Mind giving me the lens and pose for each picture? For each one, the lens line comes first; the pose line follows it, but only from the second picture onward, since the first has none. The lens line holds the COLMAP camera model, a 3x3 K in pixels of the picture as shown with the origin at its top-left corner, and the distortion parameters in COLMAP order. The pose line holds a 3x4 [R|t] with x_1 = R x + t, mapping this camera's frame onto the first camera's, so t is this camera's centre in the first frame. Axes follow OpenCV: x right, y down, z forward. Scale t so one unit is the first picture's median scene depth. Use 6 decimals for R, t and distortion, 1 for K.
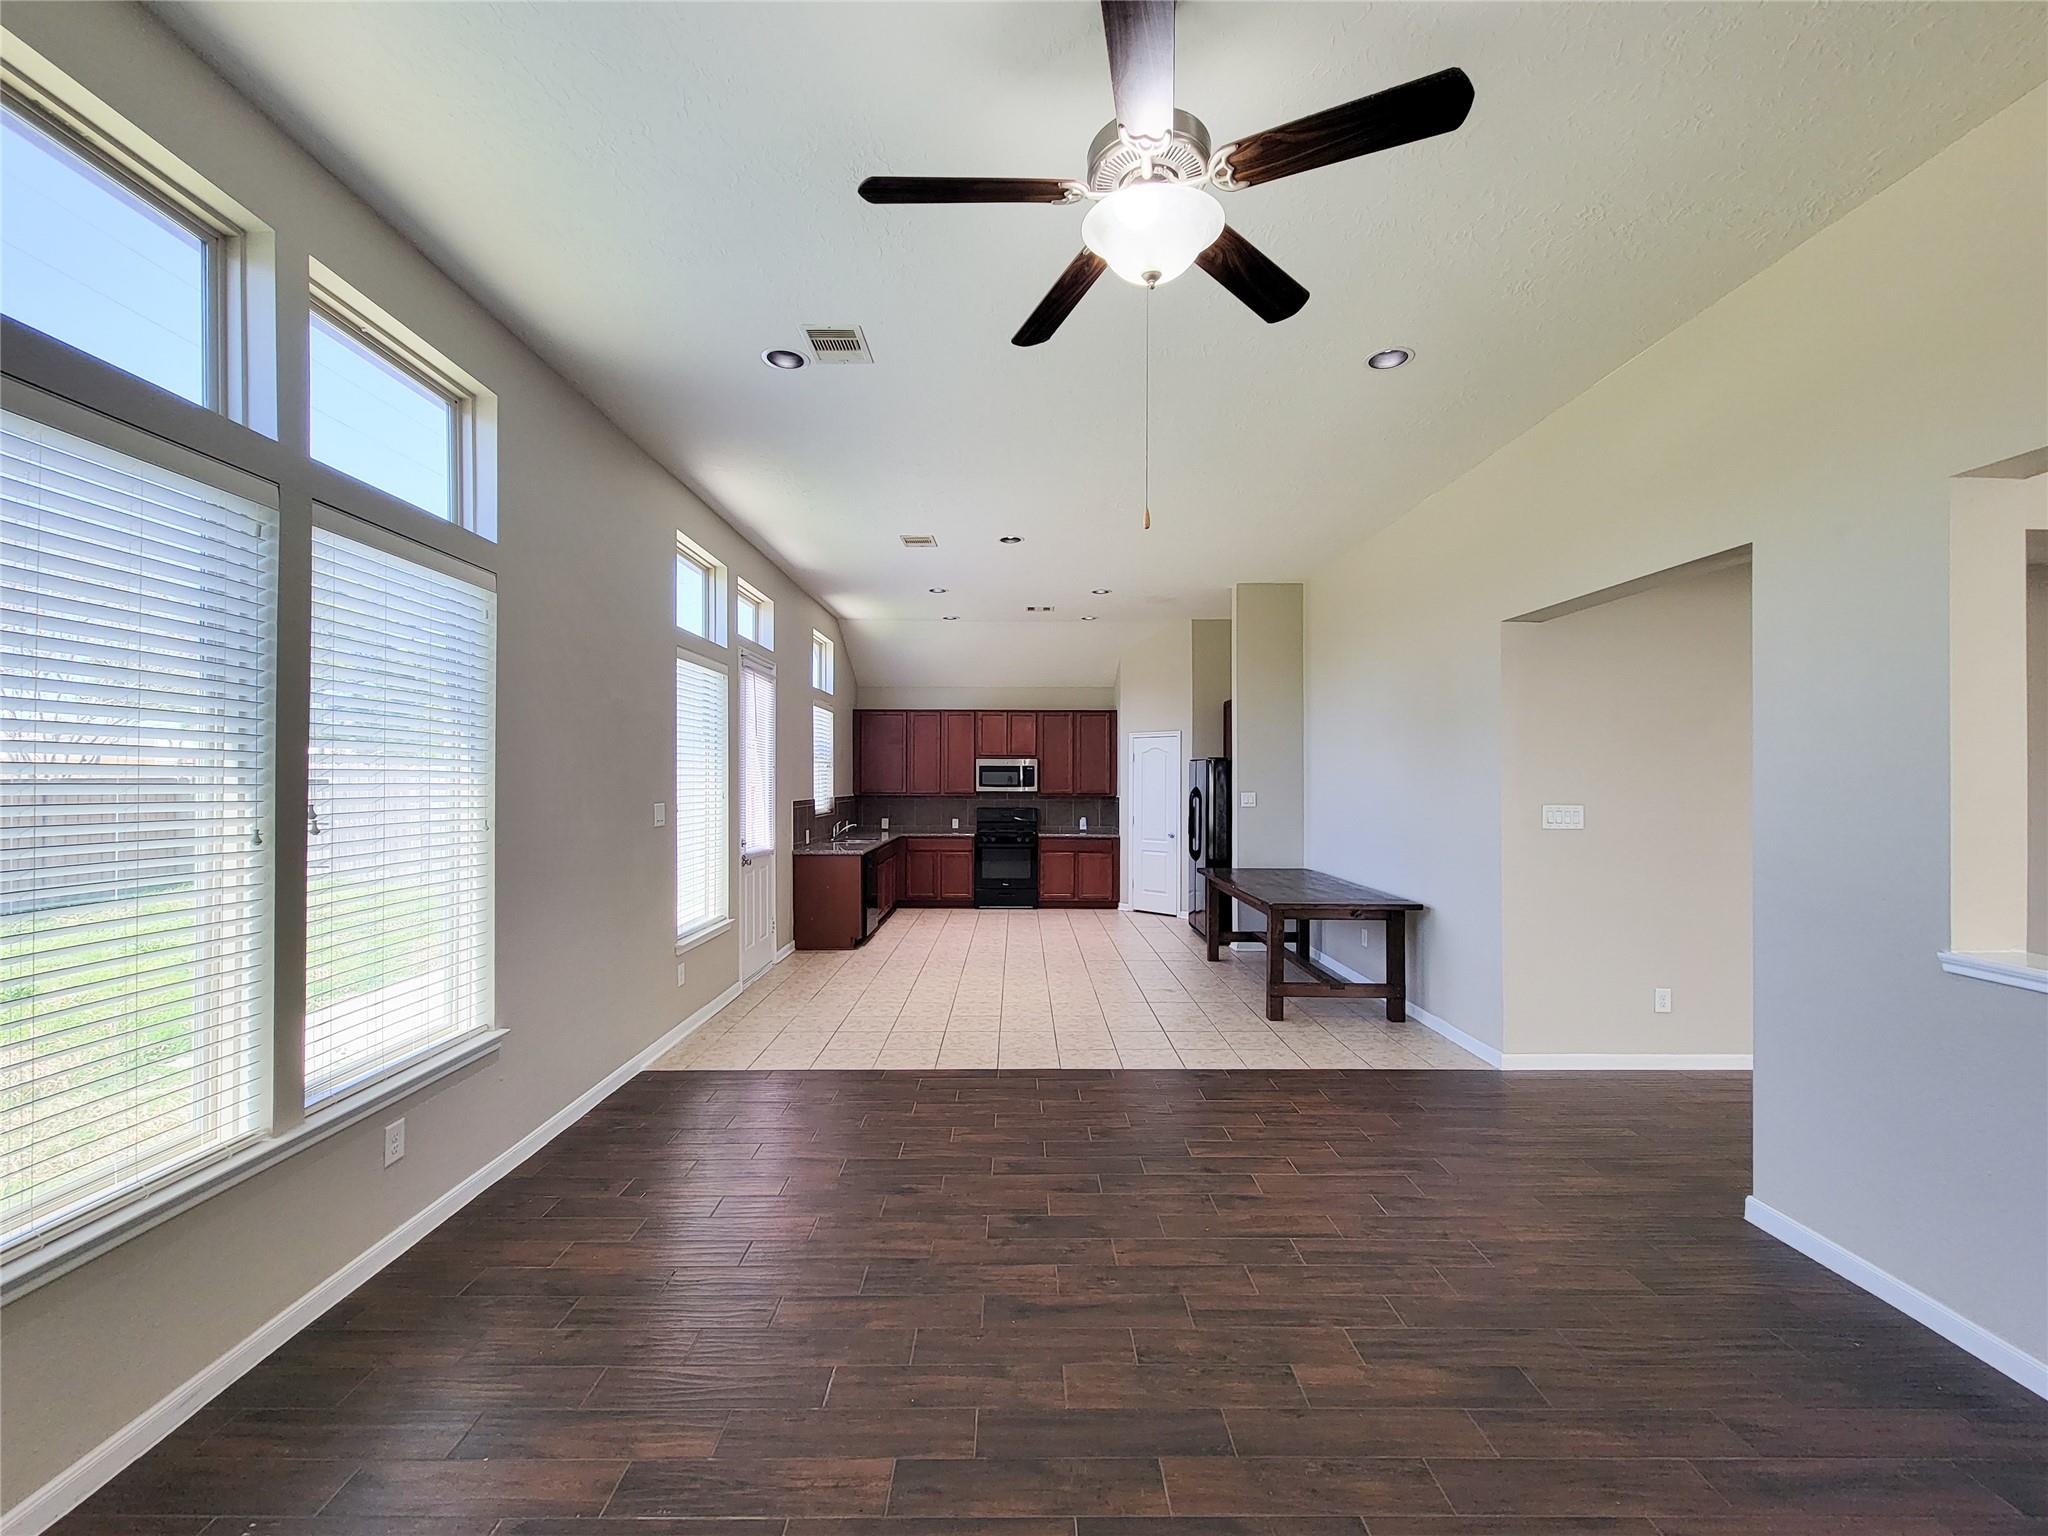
lens RADIAL K [[839.9, 0, 1028.6], [0, 839.9, 791.5], [0, 0, 1]] dist [0.003254, -0.003439]
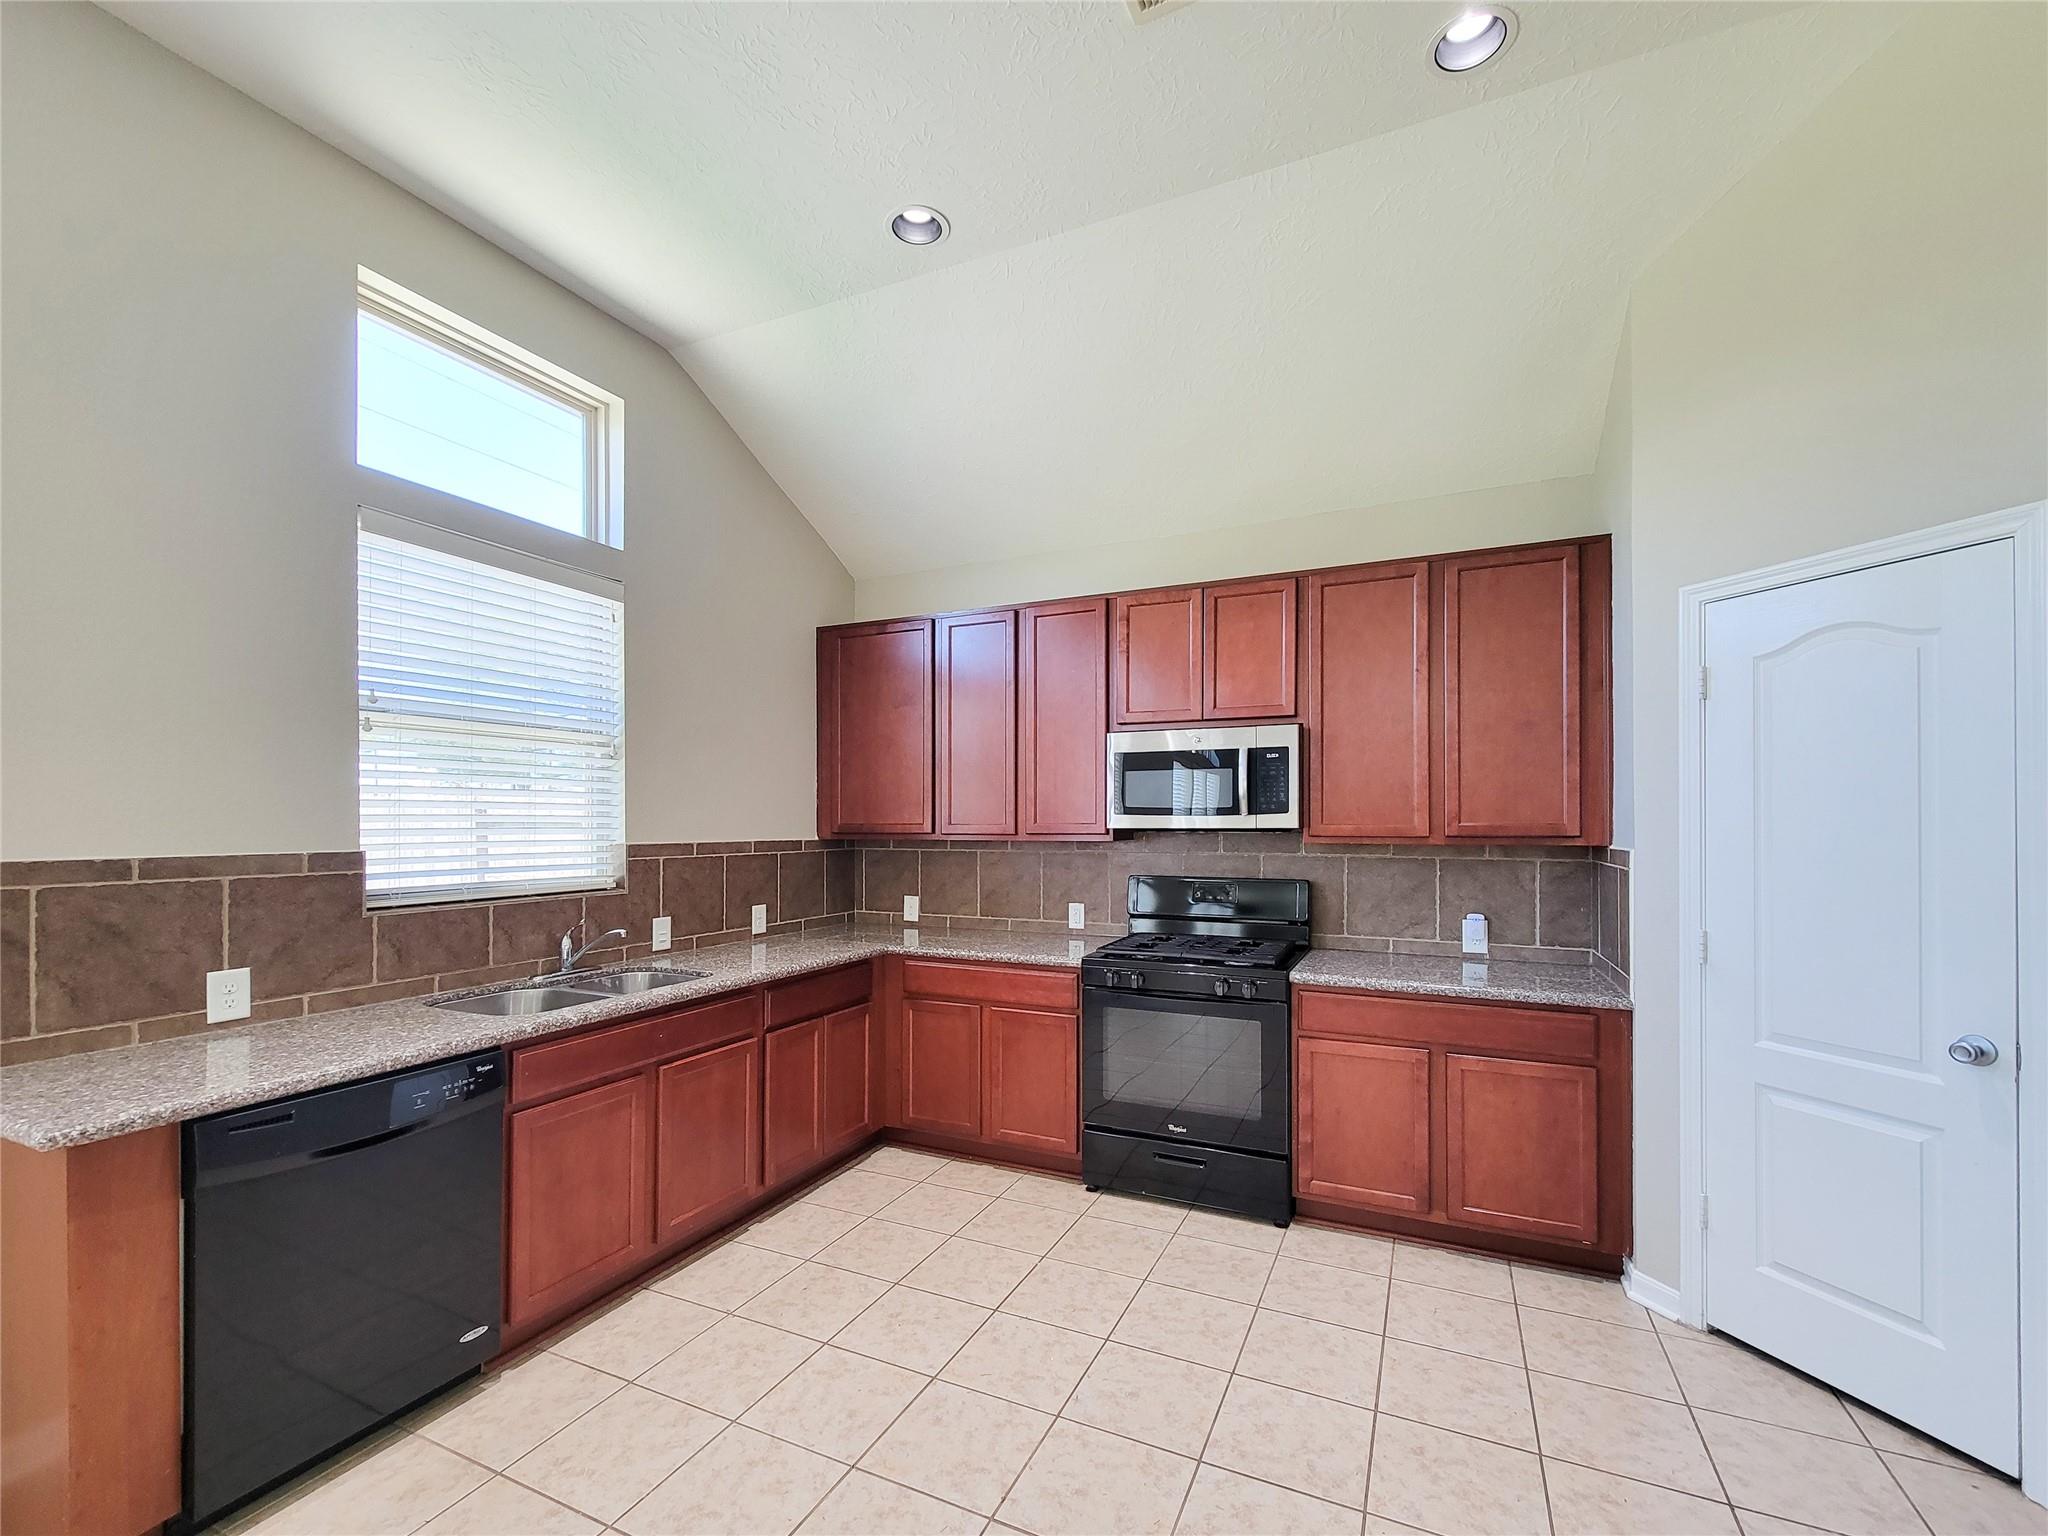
lens RADIAL K [[839.9, 0, 999.0], [0, 839.9, 824.7], [0, 0, 1]] dist [0.003254, -0.003439]
pose [[0.895222, -0.003947, -0.445604, 0.104942], [-0.003525, 0.999867, -0.015938, 0.008400], [0.445607, 0.015839, 0.895088, 1.423615]]
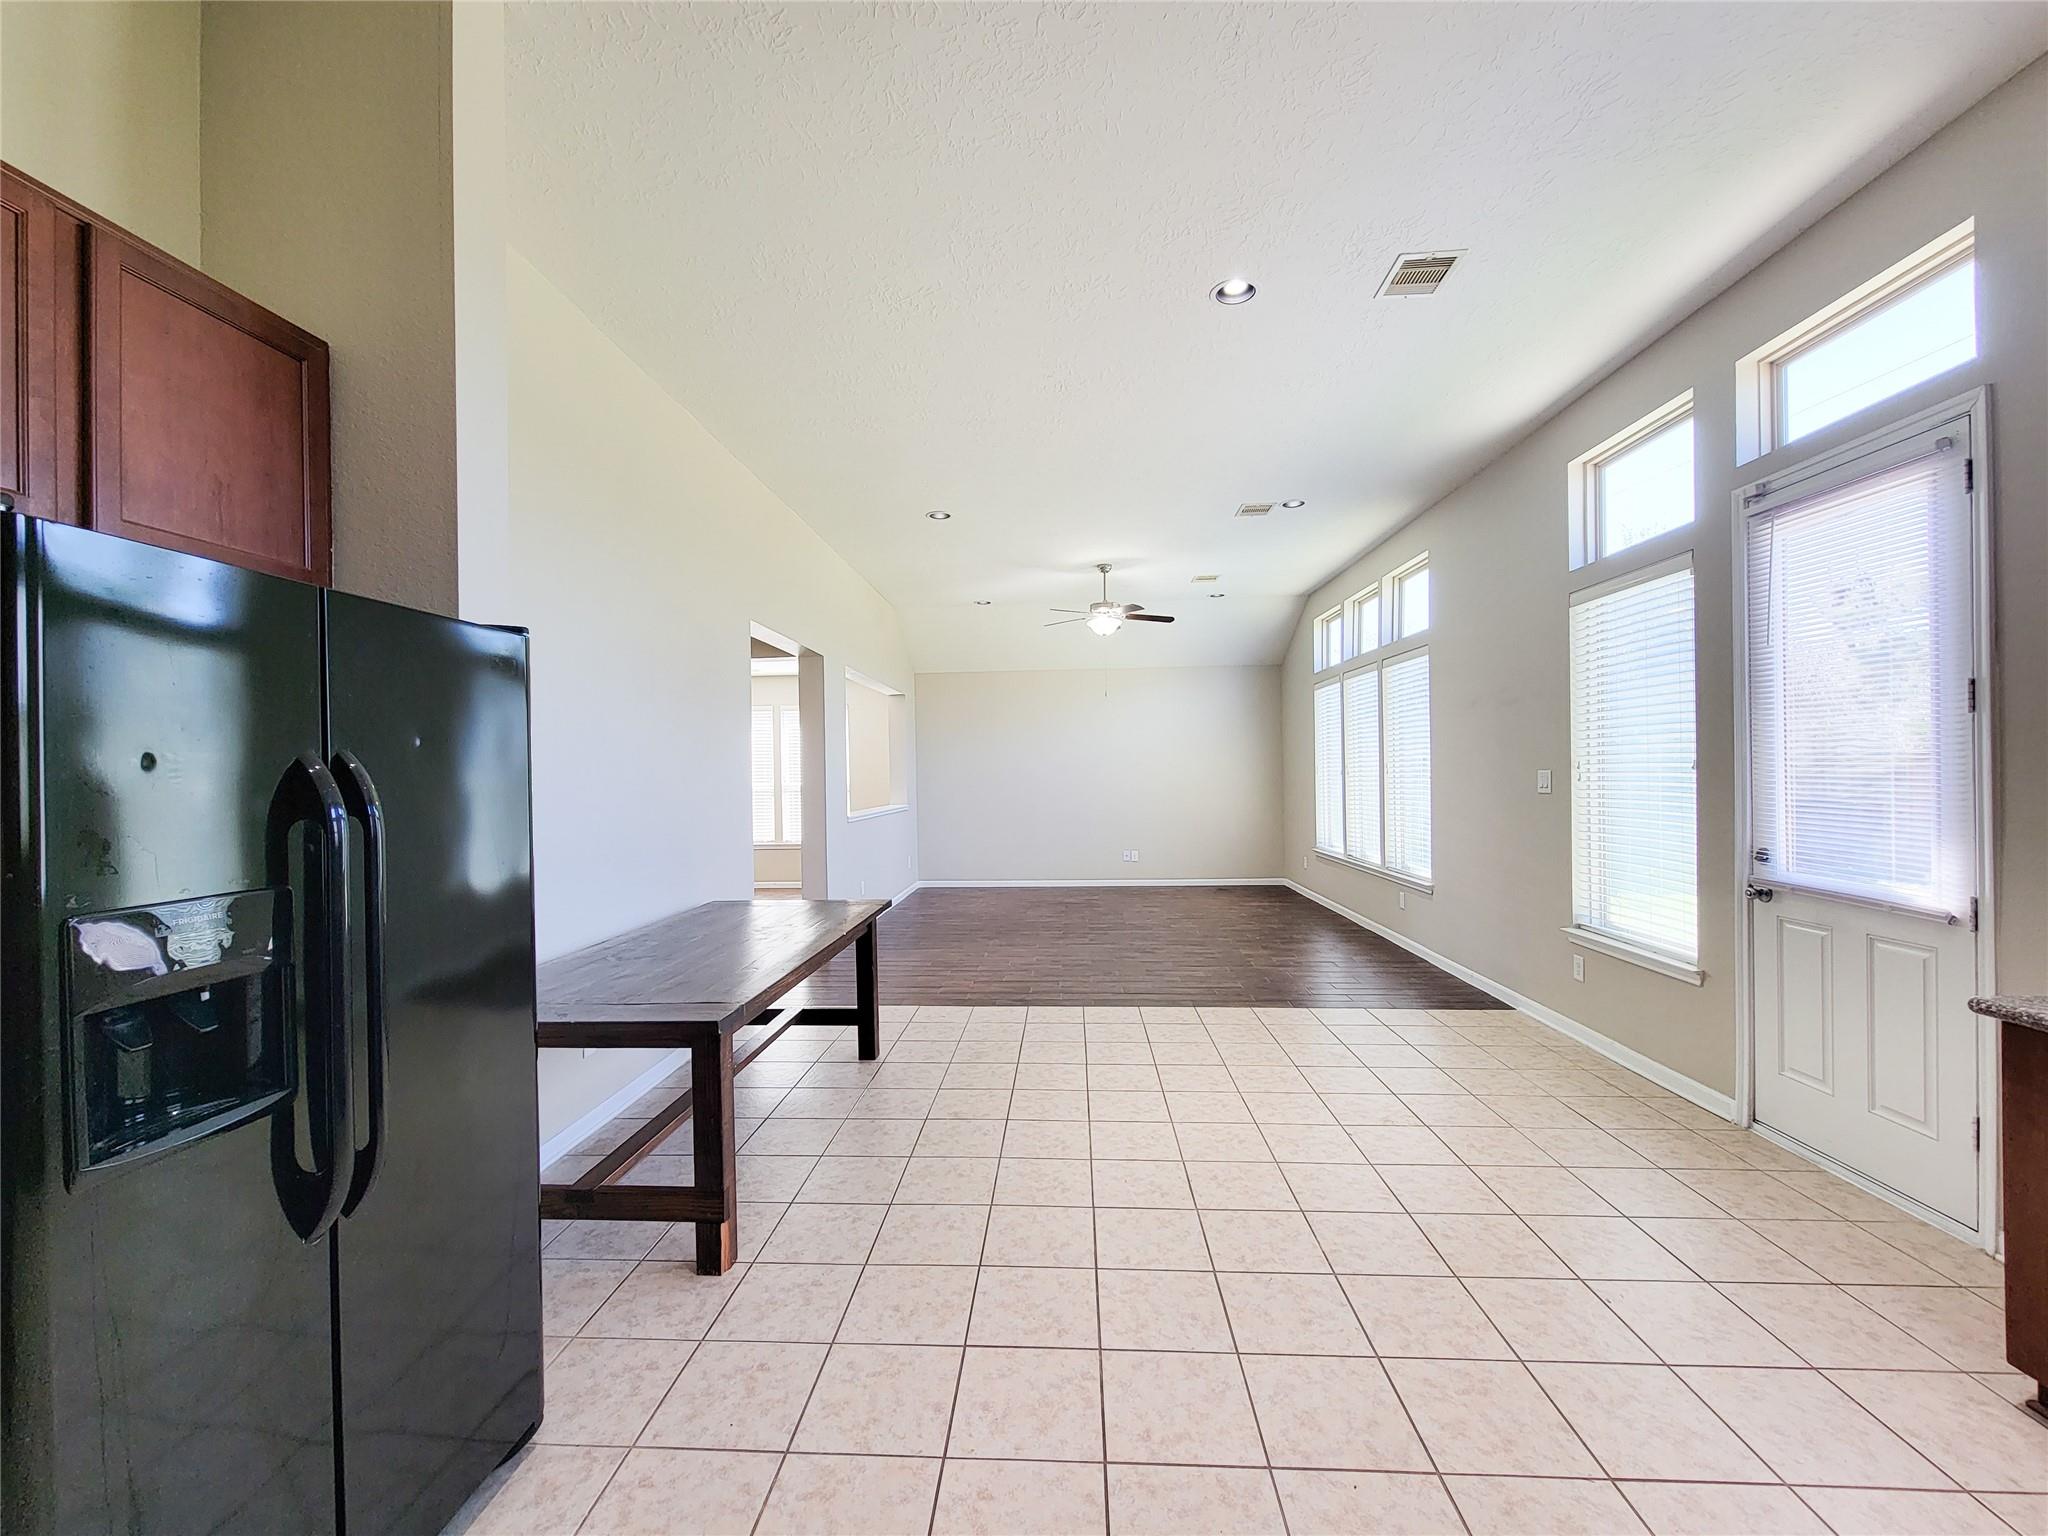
lens RADIAL K [[839.9, 0, 1011.1], [0, 839.9, 769.1], [0, 0, 1]] dist [0.003254, -0.003439]
pose [[-0.996261, 0.013812, 0.085278, 0.099431], [0.014739, 0.999839, 0.010246, -0.005483], [-0.085123, 0.011464, -0.996304, 1.967590]]
